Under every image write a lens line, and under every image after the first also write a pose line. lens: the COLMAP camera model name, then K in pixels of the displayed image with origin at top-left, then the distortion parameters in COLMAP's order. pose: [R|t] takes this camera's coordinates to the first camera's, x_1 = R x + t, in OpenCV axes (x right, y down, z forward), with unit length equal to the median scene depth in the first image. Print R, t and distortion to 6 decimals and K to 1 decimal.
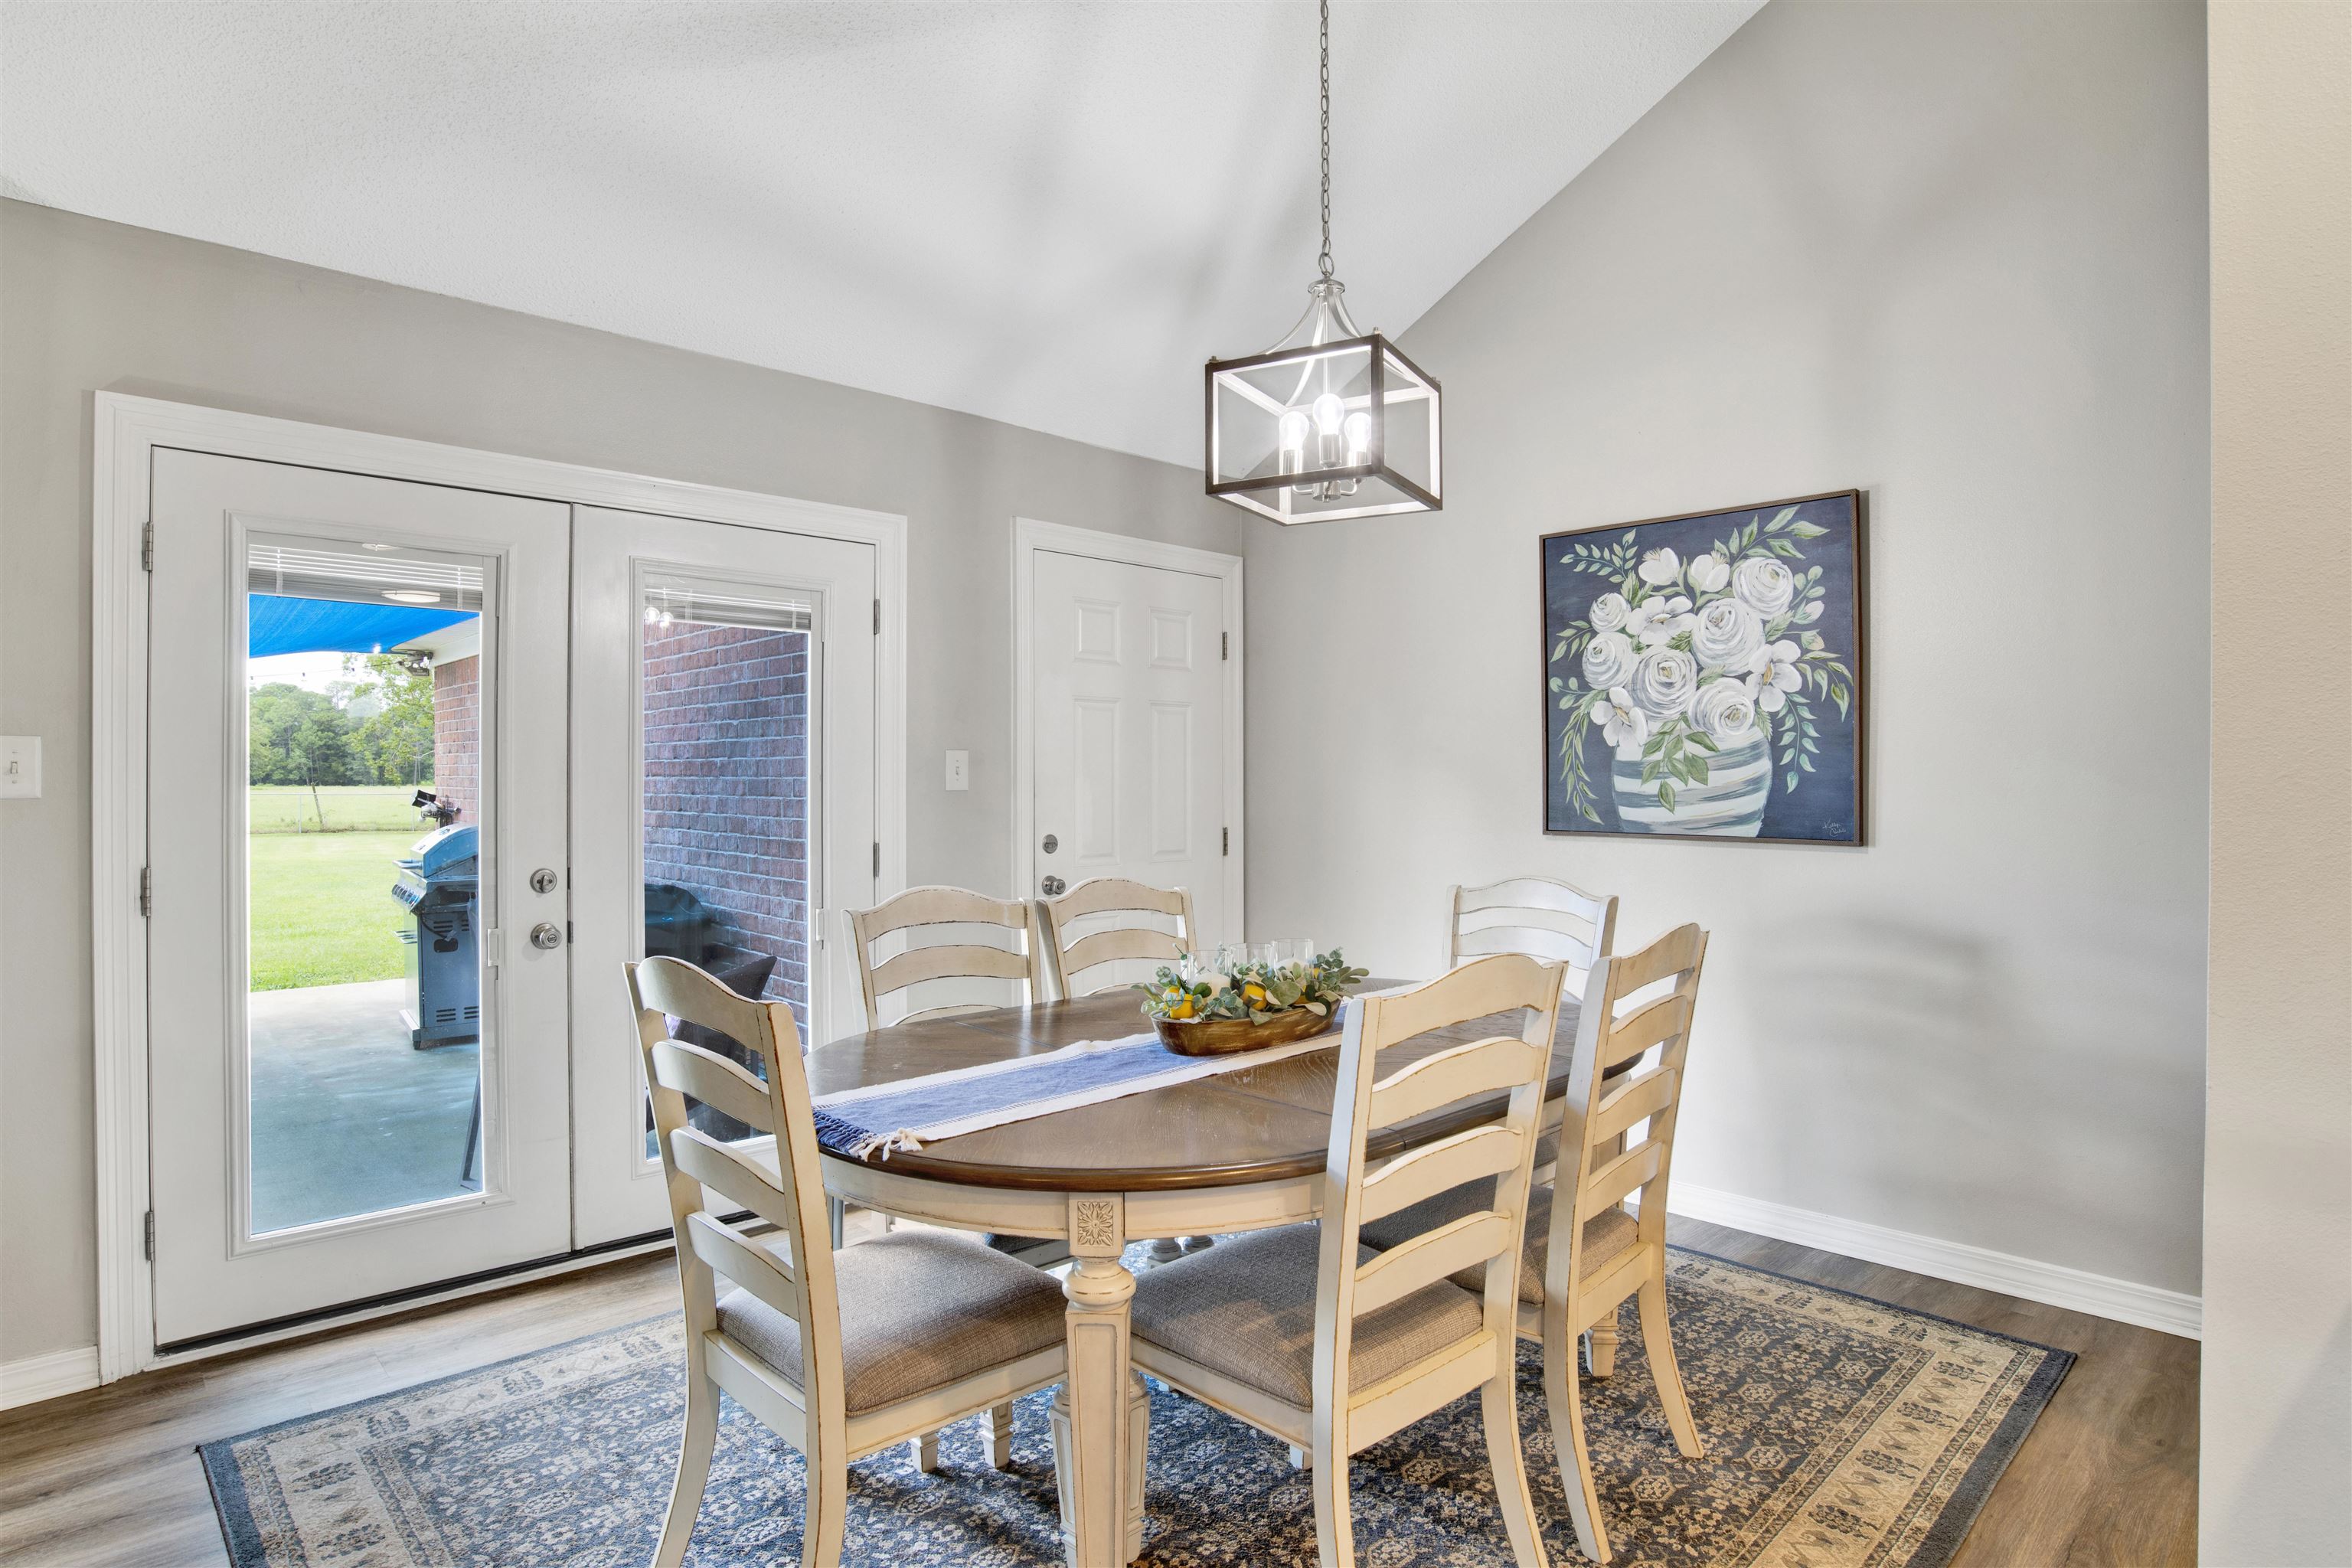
lens RADIAL K [[1264.4, 0, 1176.0], [0, 1264.4, 784.0], [0, 0, 1]] dist [-0.073105, 0.029268]
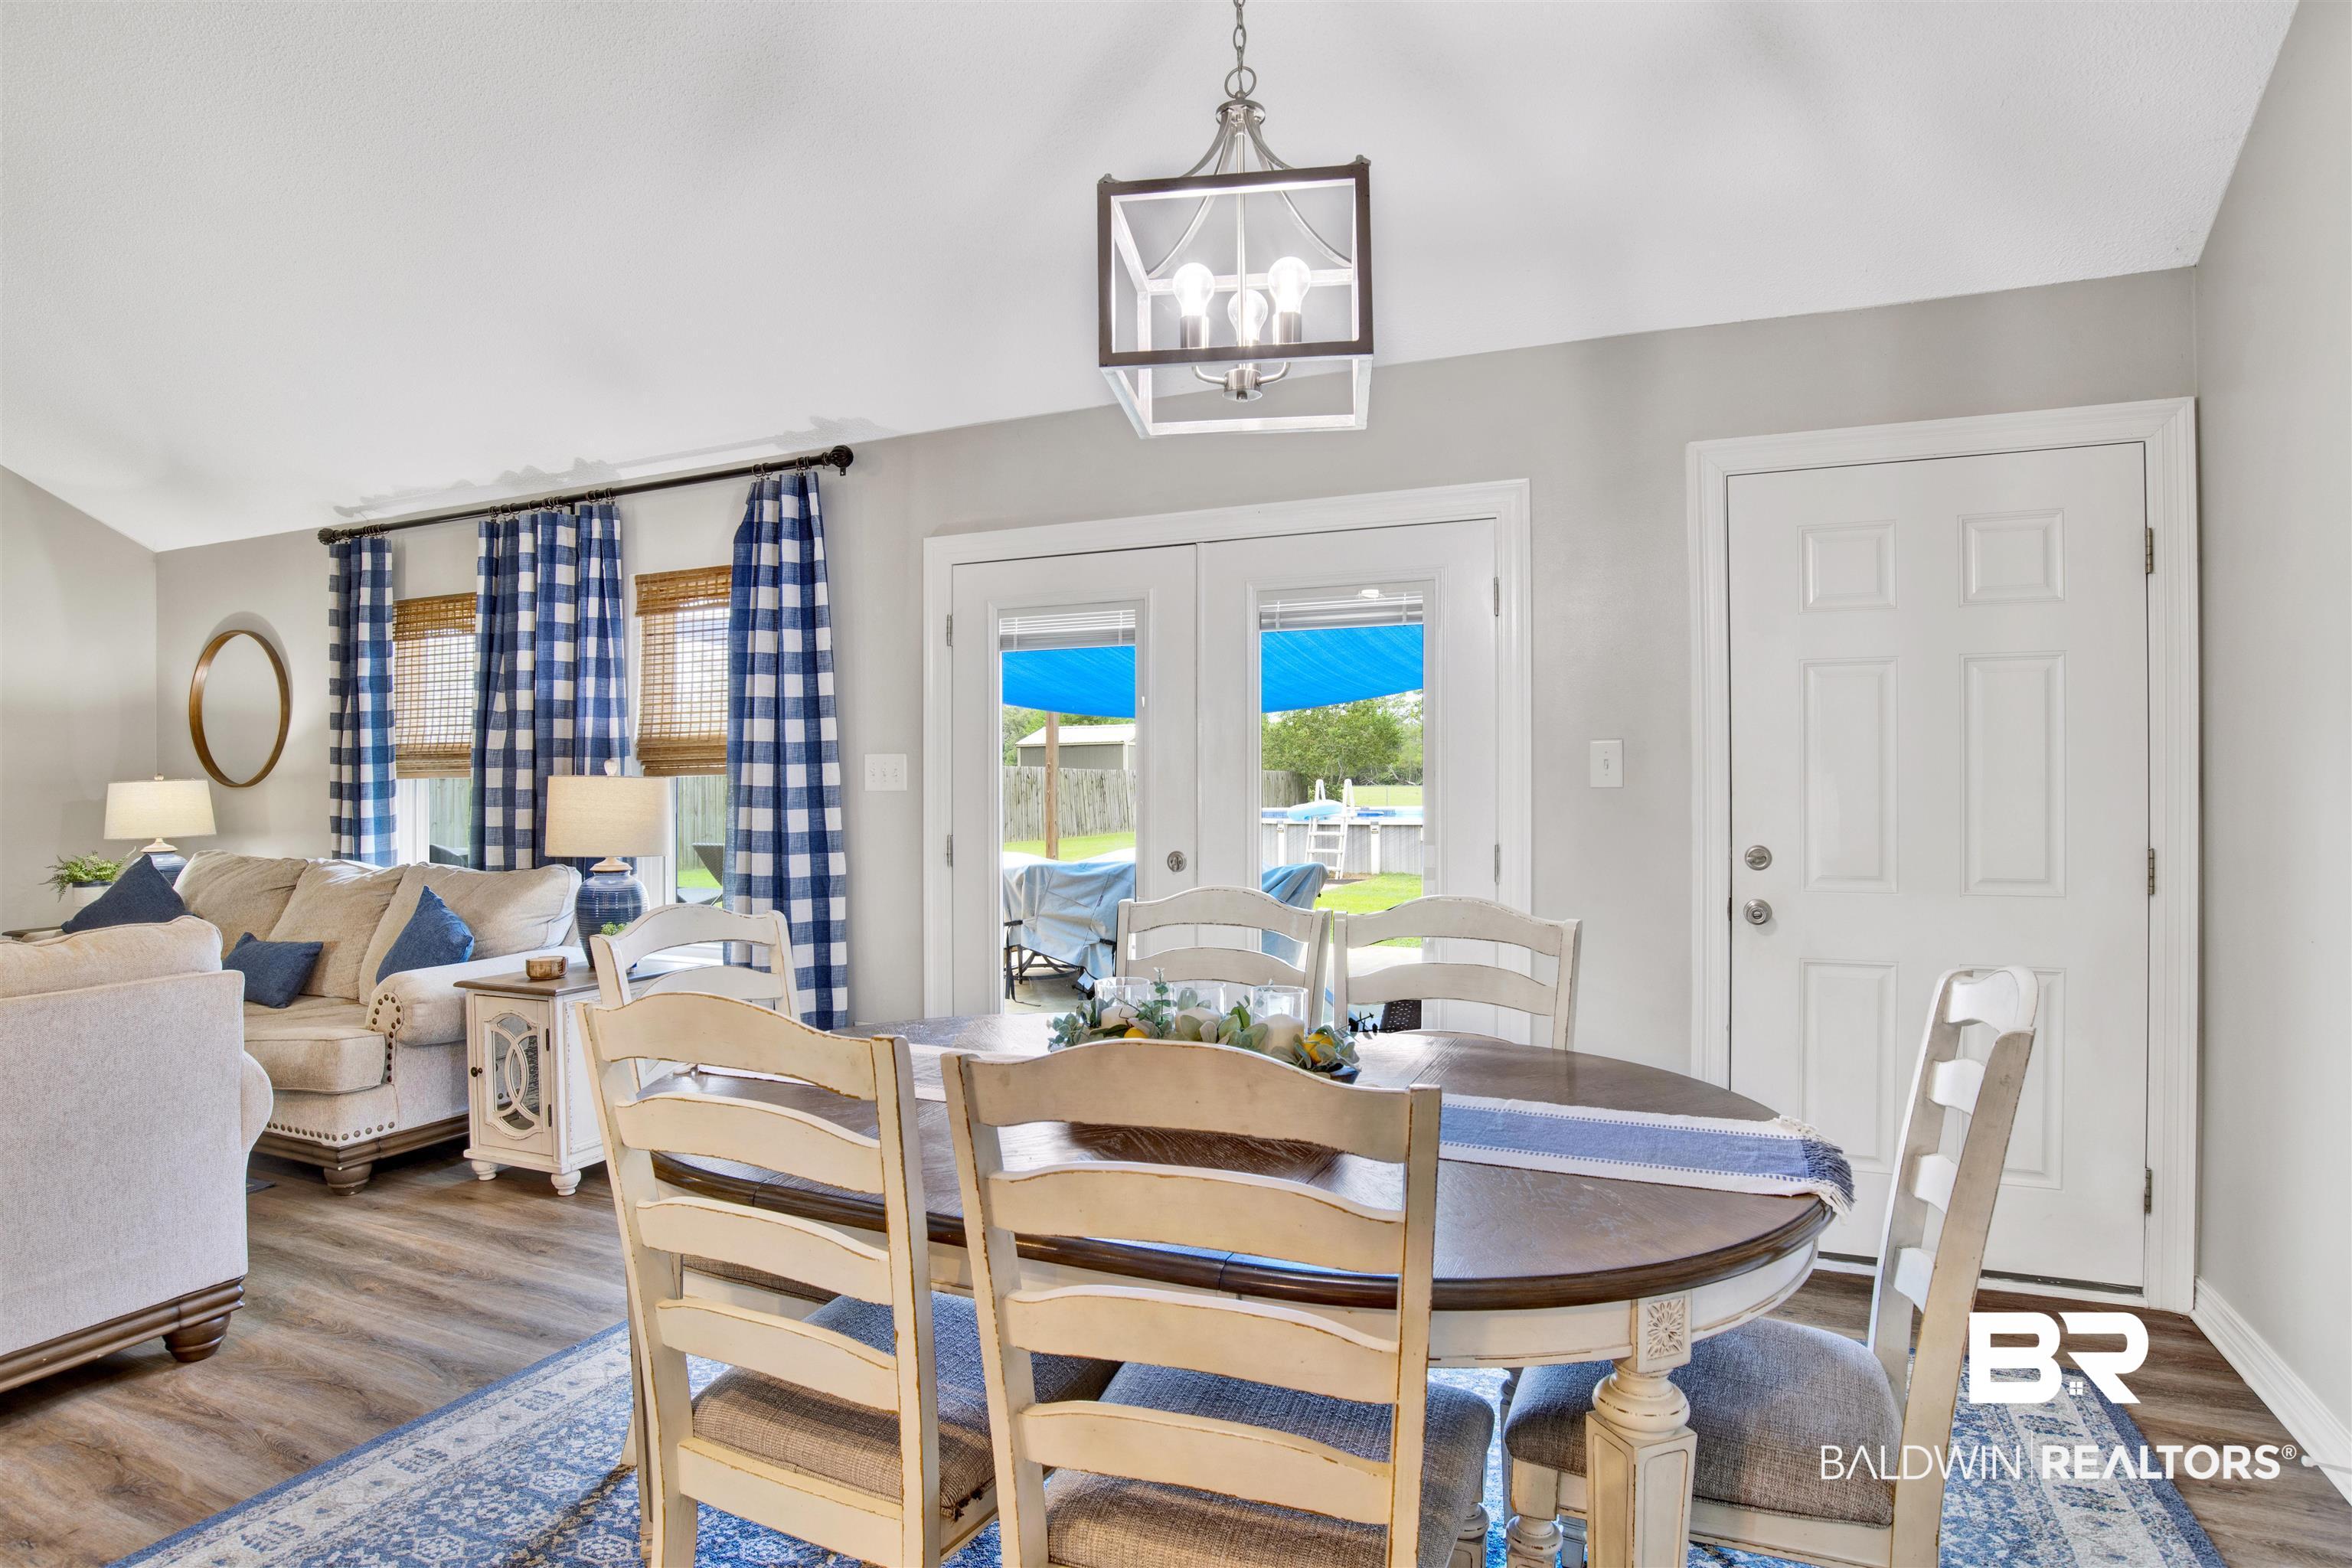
lens RADIAL K [[1251.7, 0, 1126.1], [0, 1251.7, 768.9], [0, 0, 1]] dist [-0.072585, 0.027777]
pose [[0.369480, -0.005030, -0.929225, 0.558671], [0.007110, 0.999971, -0.002586, -0.008513], [0.929212, -0.005651, 0.369505, 0.468250]]
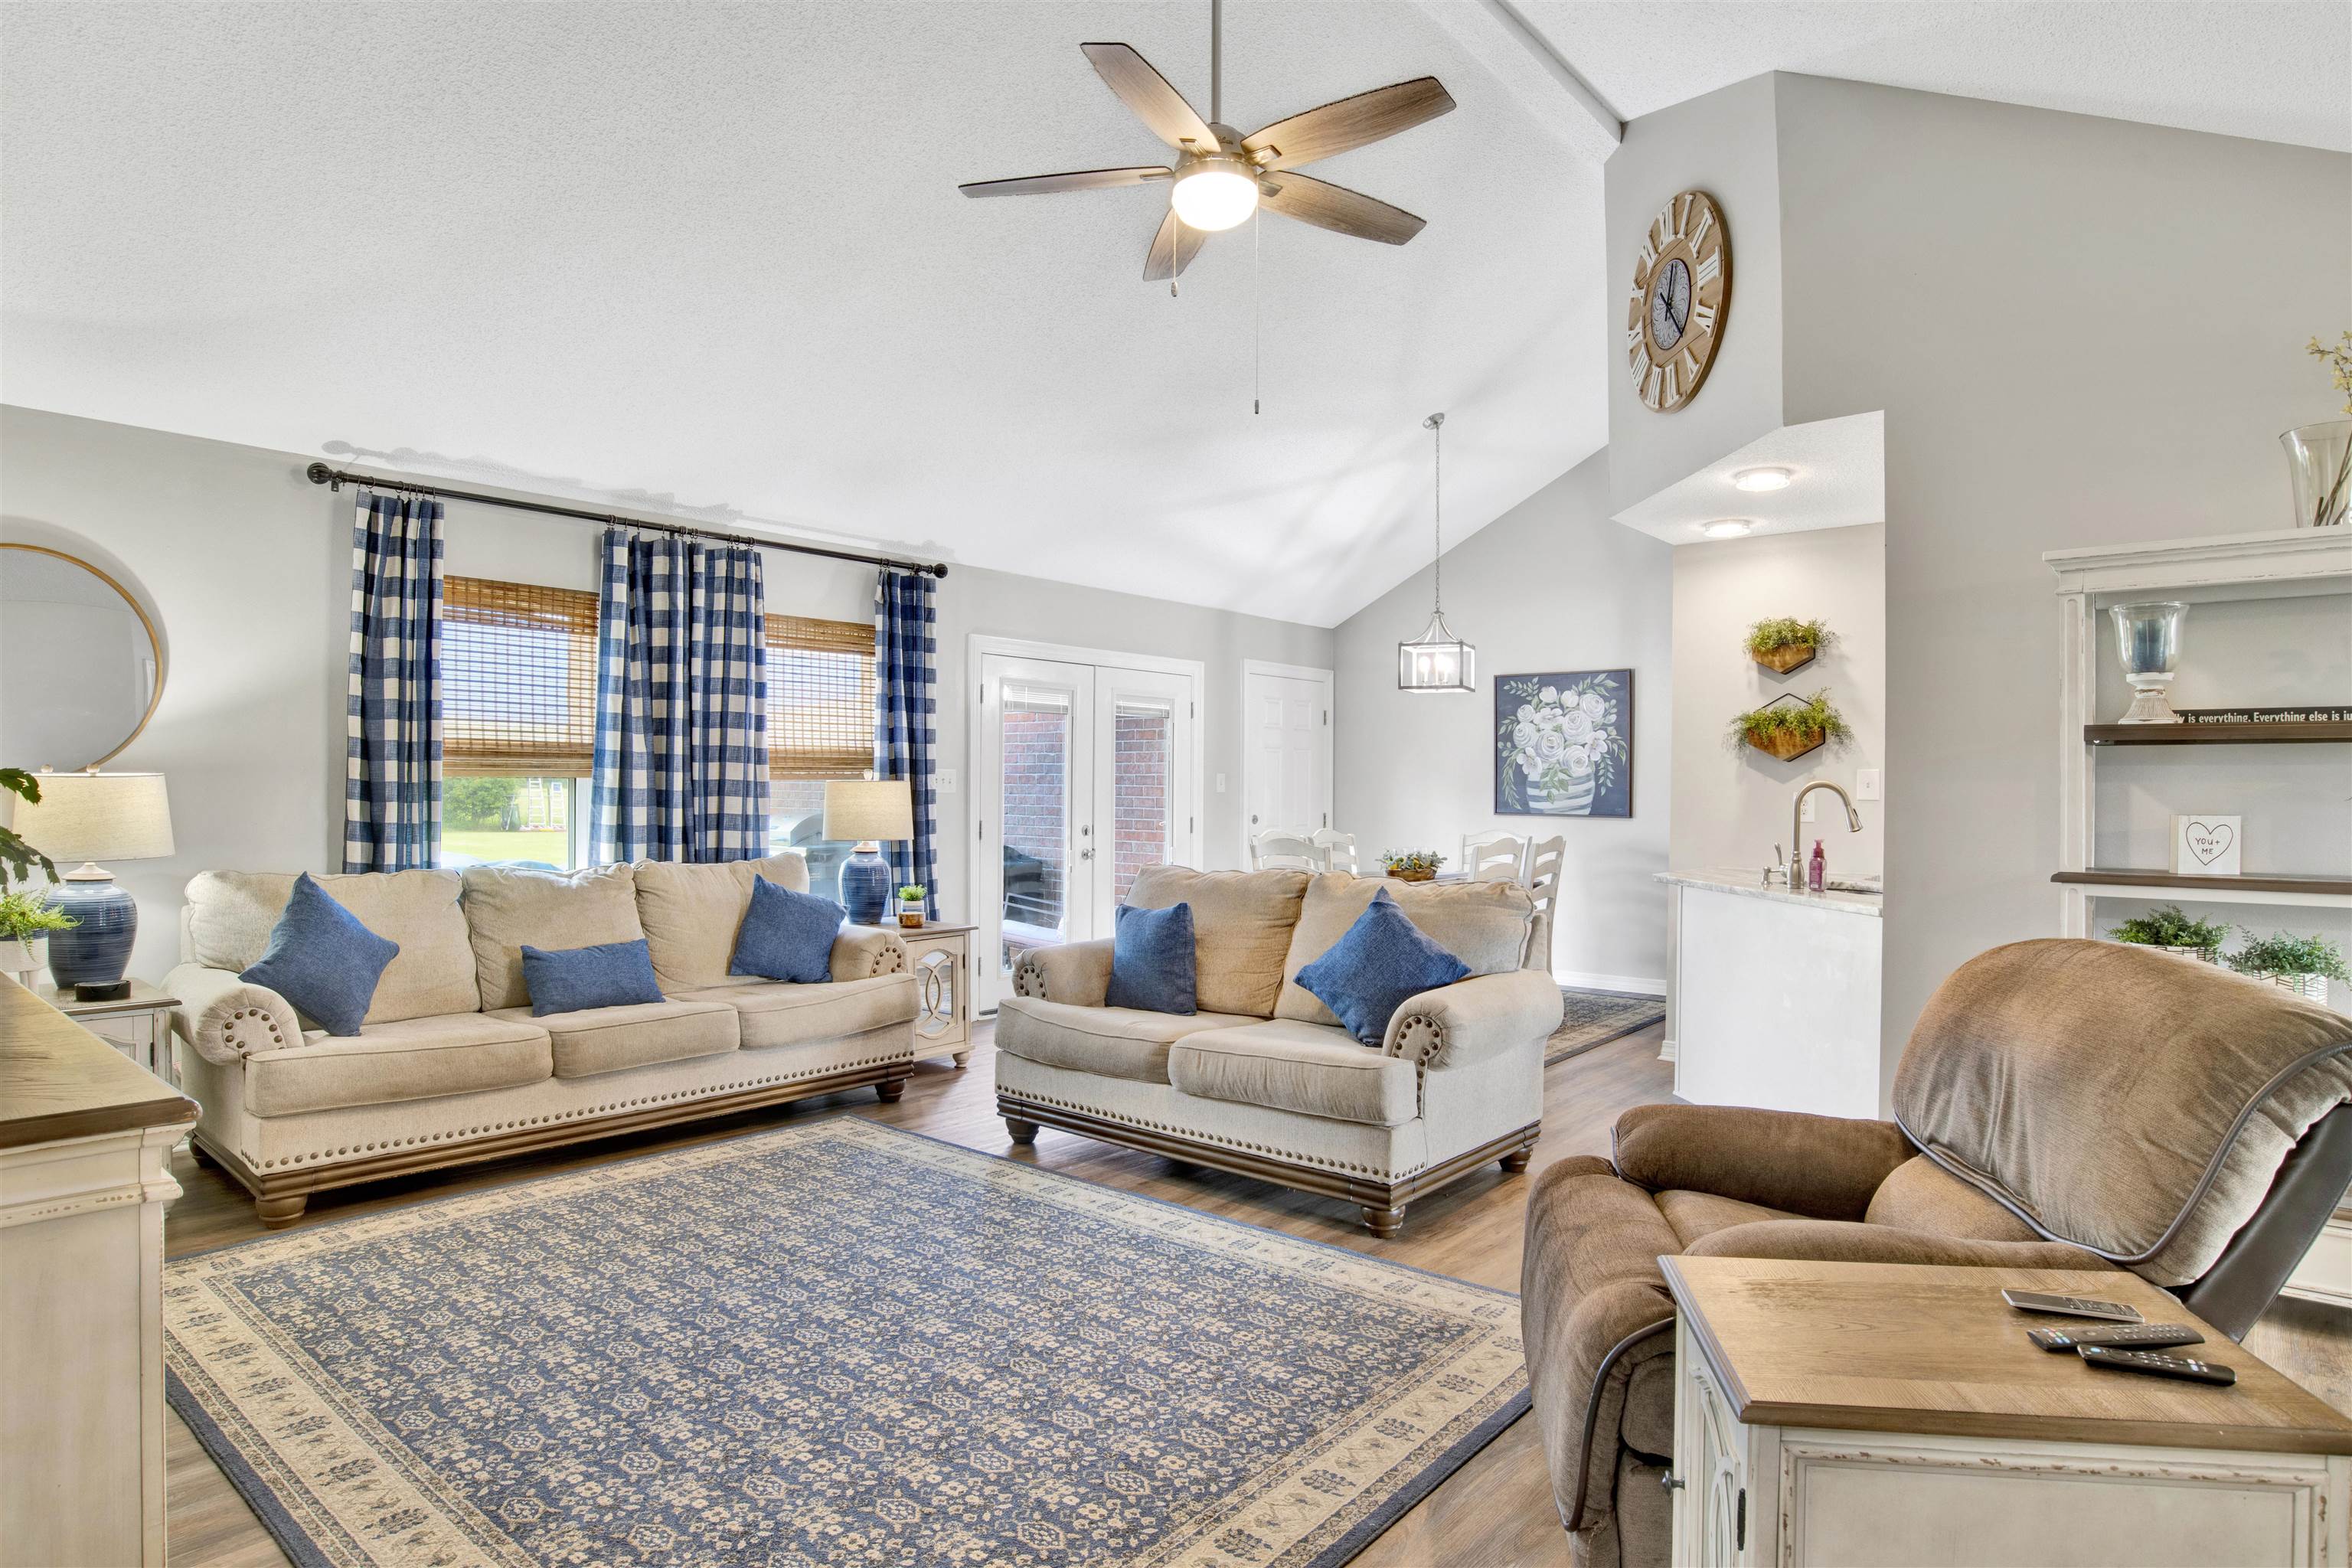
lens RADIAL K [[1305.7, 0, 1176.0], [0, 1305.7, 784.0], [0, 0, 1]] dist [-0.074247, 0.000307]
pose [[0.994928, 0.007467, 0.100310, -0.543391], [-0.007014, 0.999964, -0.004869, 0.002651], [-0.100342, 0.004141, 0.994944, -1.330104]]
